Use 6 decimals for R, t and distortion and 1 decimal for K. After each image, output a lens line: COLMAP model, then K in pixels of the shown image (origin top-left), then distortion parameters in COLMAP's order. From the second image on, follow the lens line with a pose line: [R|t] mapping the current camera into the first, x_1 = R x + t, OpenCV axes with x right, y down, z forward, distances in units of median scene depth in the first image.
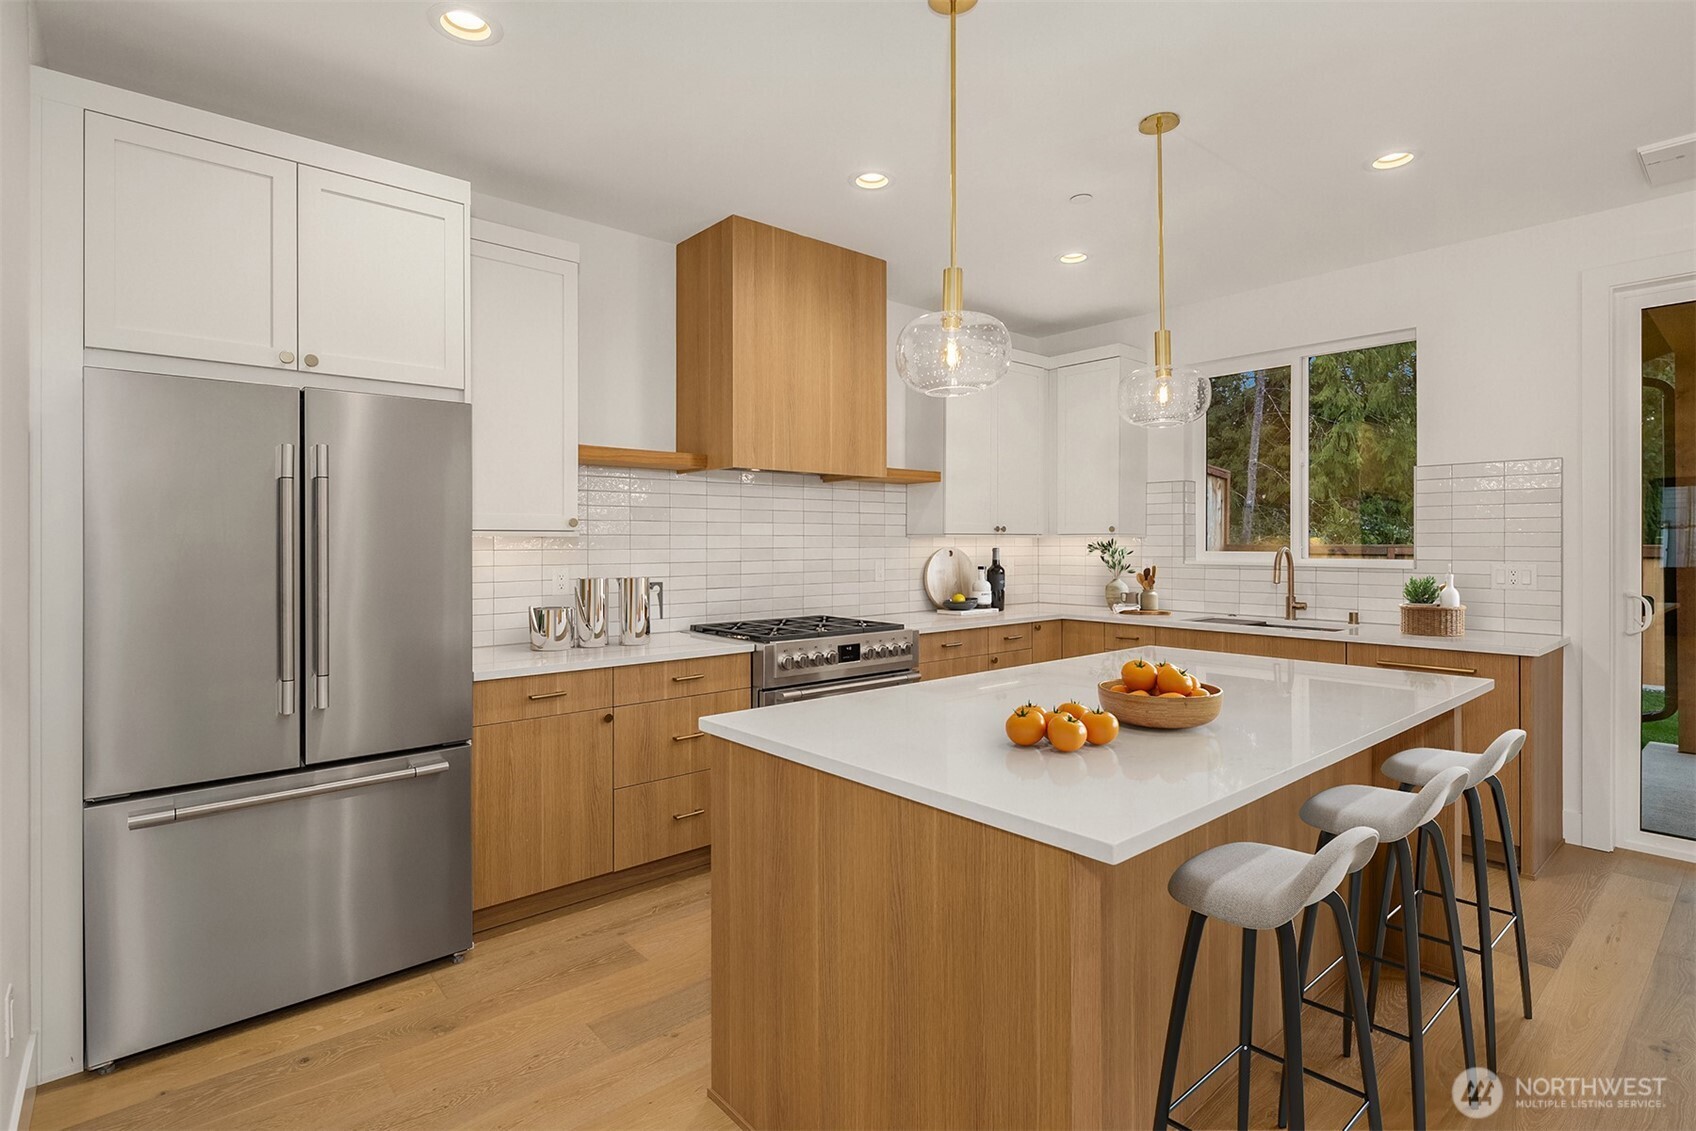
lens RADIAL K [[835.2, 0, 852.4], [0, 835.2, 549.9], [0, 0, 1]] dist [0.004613, 0.000956]
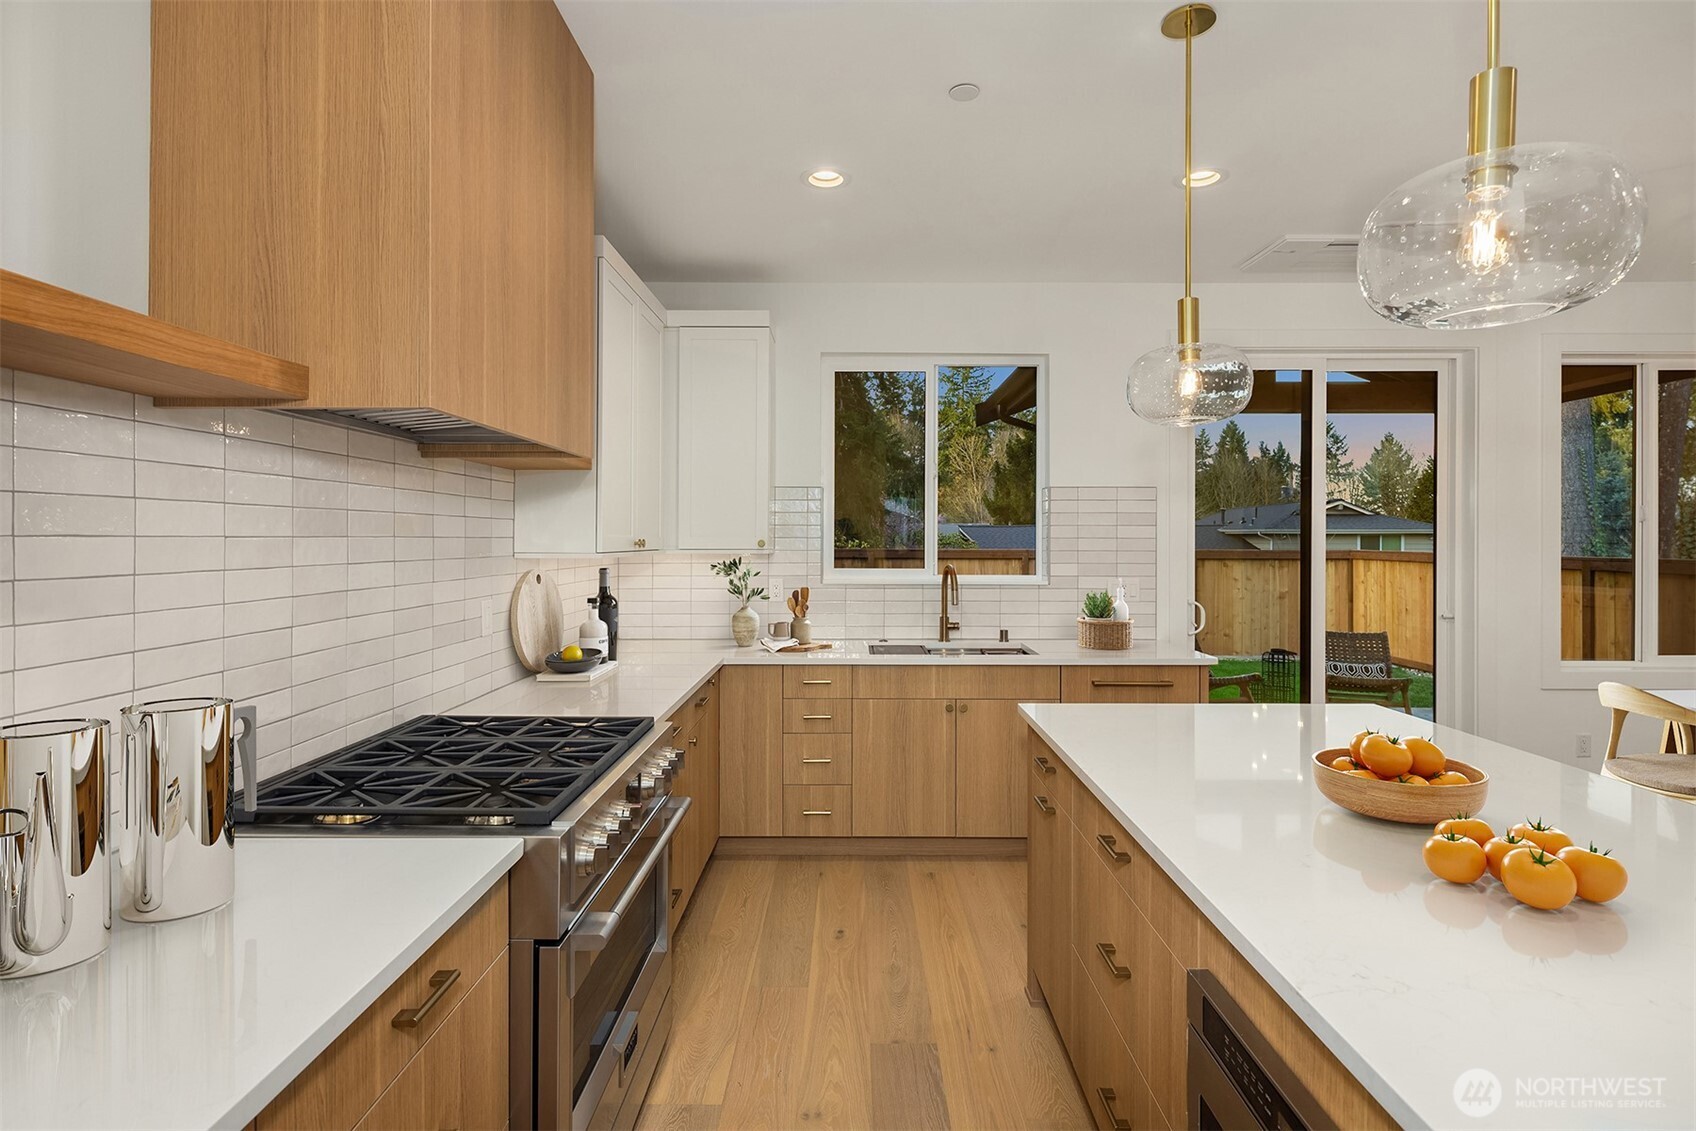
lens RADIAL K [[835.2, 0, 848.7], [0, 835.2, 552.9], [0, 0, 1]] dist [0.004613, 0.000956]
pose [[0.640316, -0.010559, 0.768039, -0.267476], [0.010510, 0.999932, 0.004985, -0.022486], [-0.768039, 0.004881, 0.640384, 0.475090]]
